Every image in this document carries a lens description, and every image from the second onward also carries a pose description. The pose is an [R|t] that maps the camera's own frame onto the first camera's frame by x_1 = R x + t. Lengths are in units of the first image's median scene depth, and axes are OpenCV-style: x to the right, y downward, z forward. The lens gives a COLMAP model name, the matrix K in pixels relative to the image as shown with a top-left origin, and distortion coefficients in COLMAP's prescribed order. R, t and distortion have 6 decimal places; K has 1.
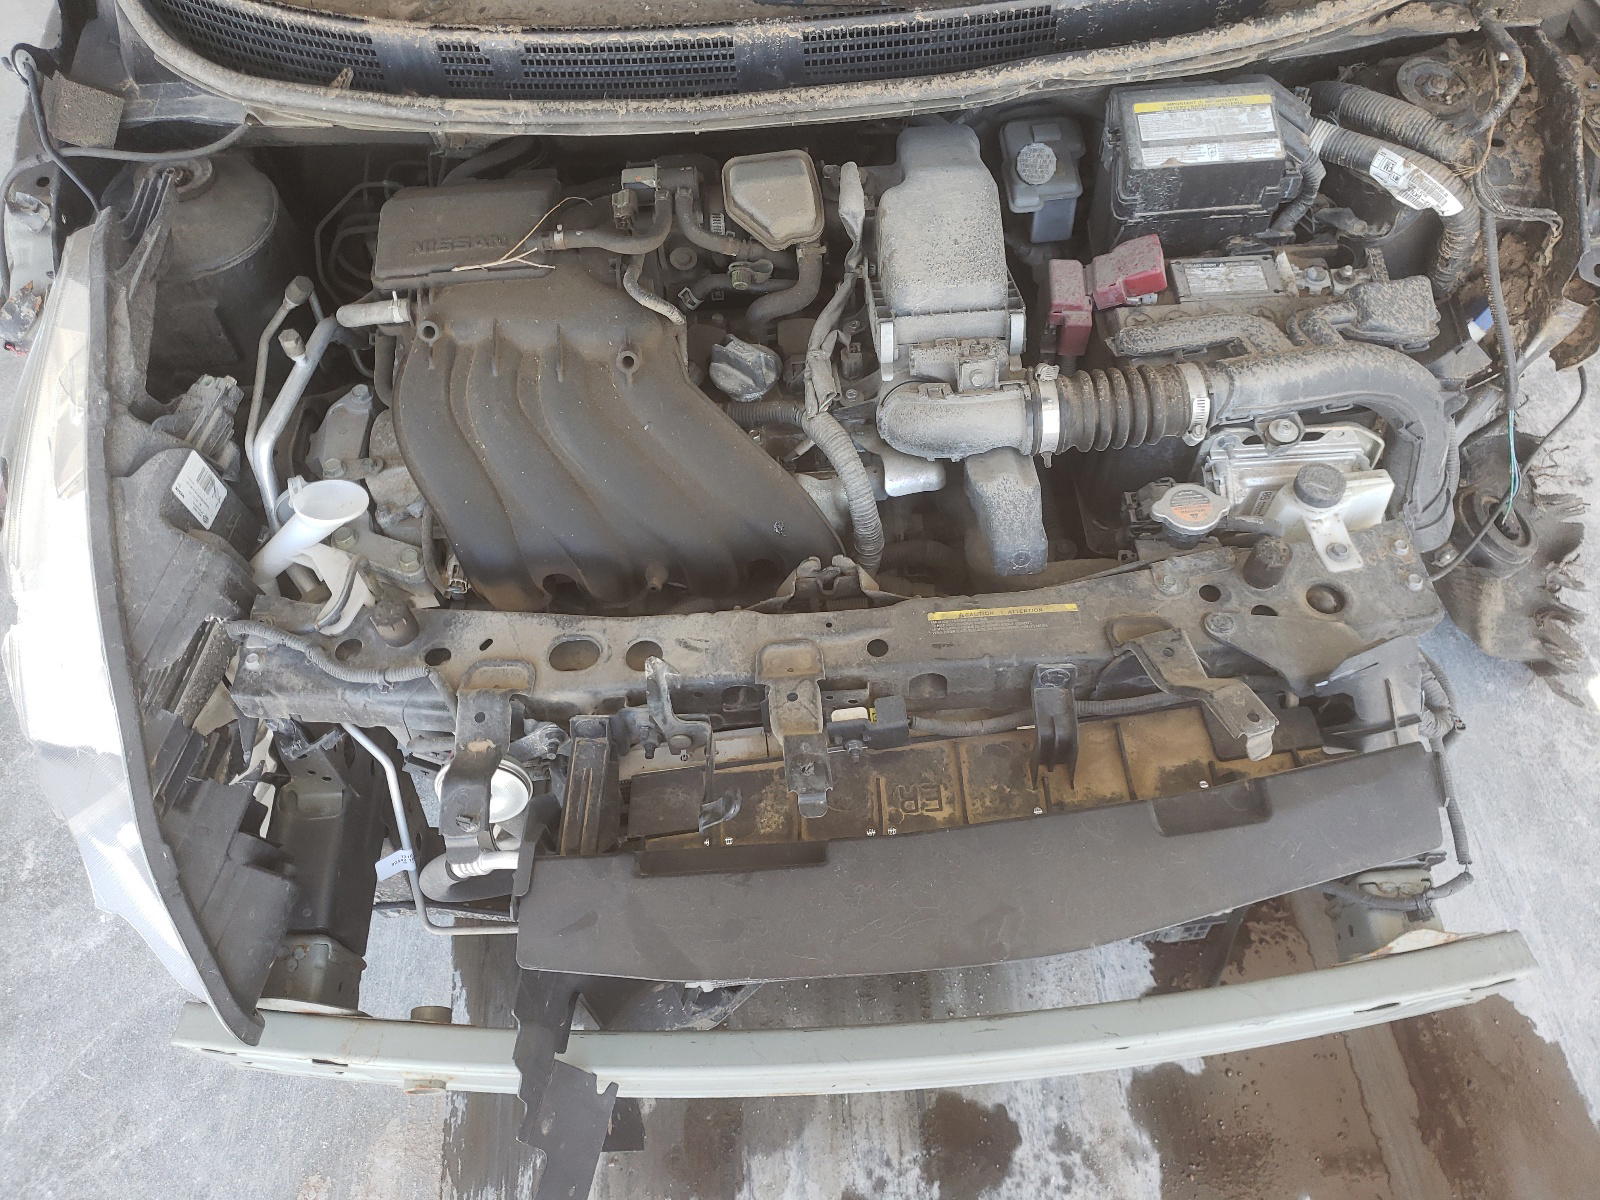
lens RADIAL K [[1232.1, 0, 809.3], [0, 1232.1, 601.1], [0, 0, 1]] dist [0.005127, 0.012876]
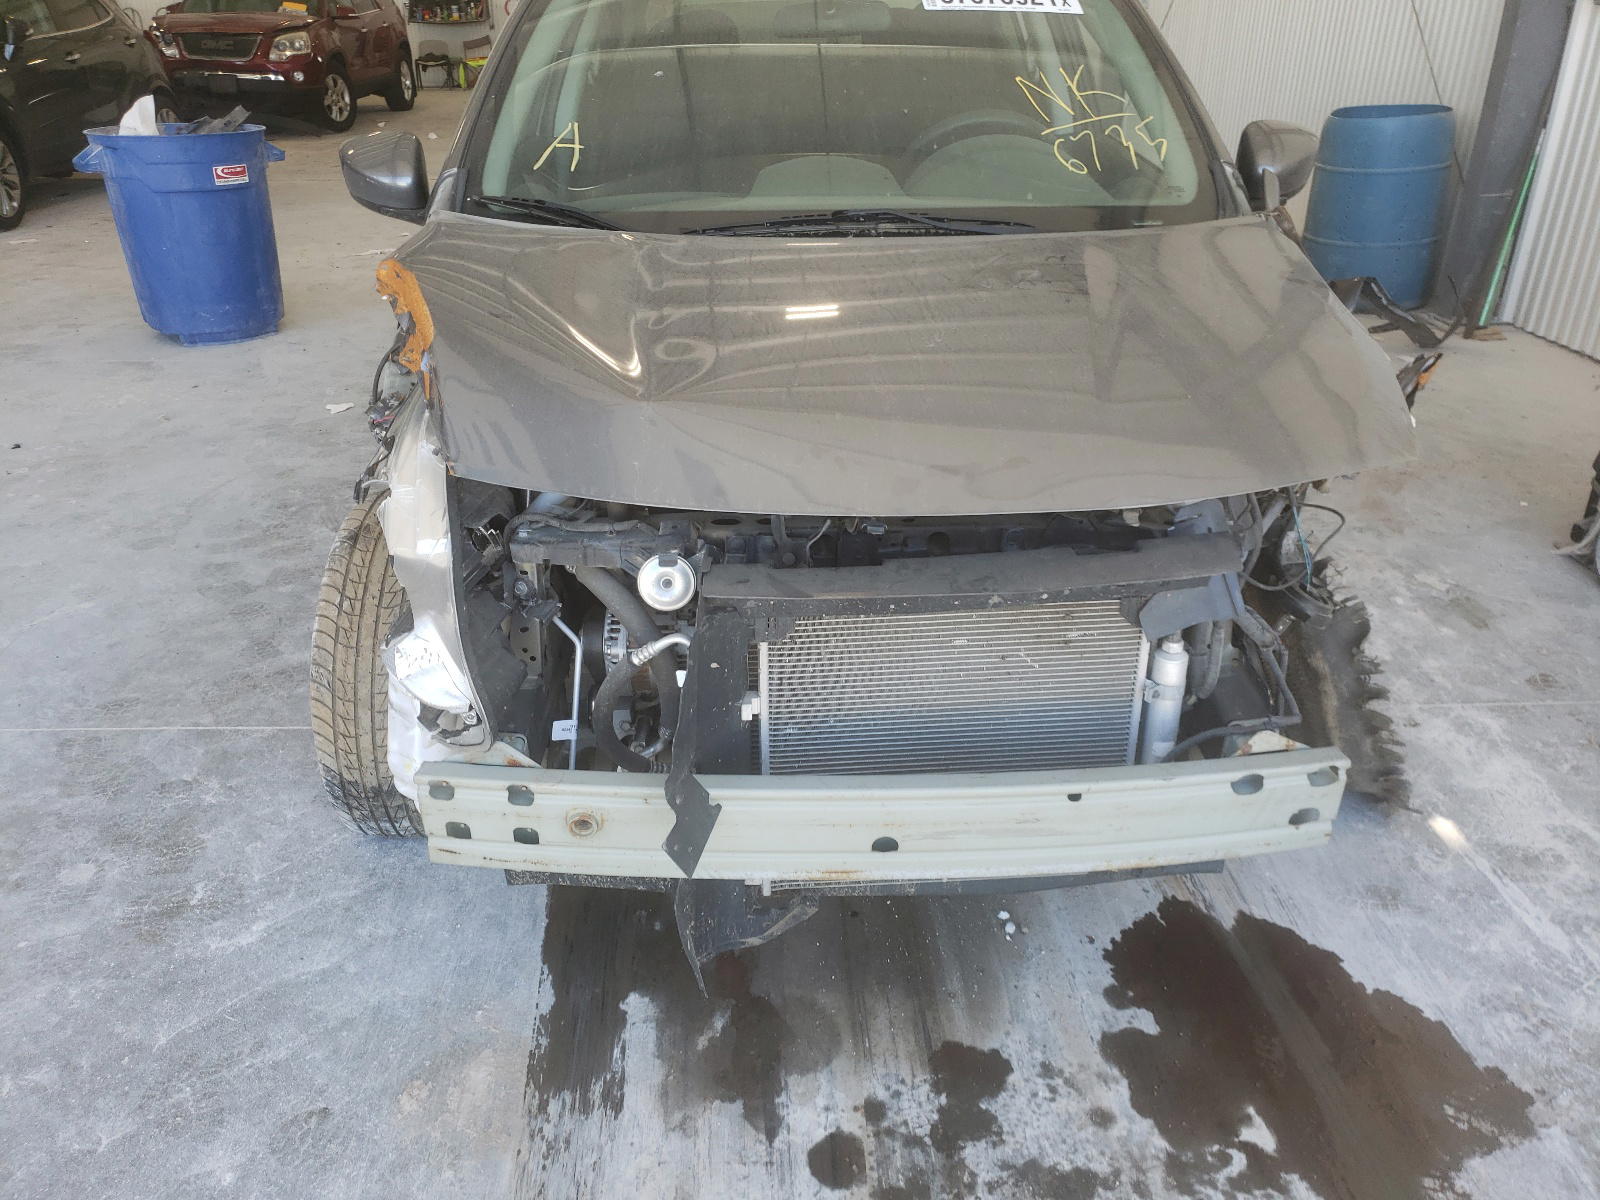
lens RADIAL K [[1221.4, 0, 800.0], [0, 1221.4, 600.0], [0, 0, 1]] dist [-0.043172, 0.077697]
pose [[0.998749, 0.049803, 0.004499, -0.063816], [-0.041036, 0.867685, -0.495419, 0.631564], [-0.028577, 0.494614, 0.868643, -0.249755]]
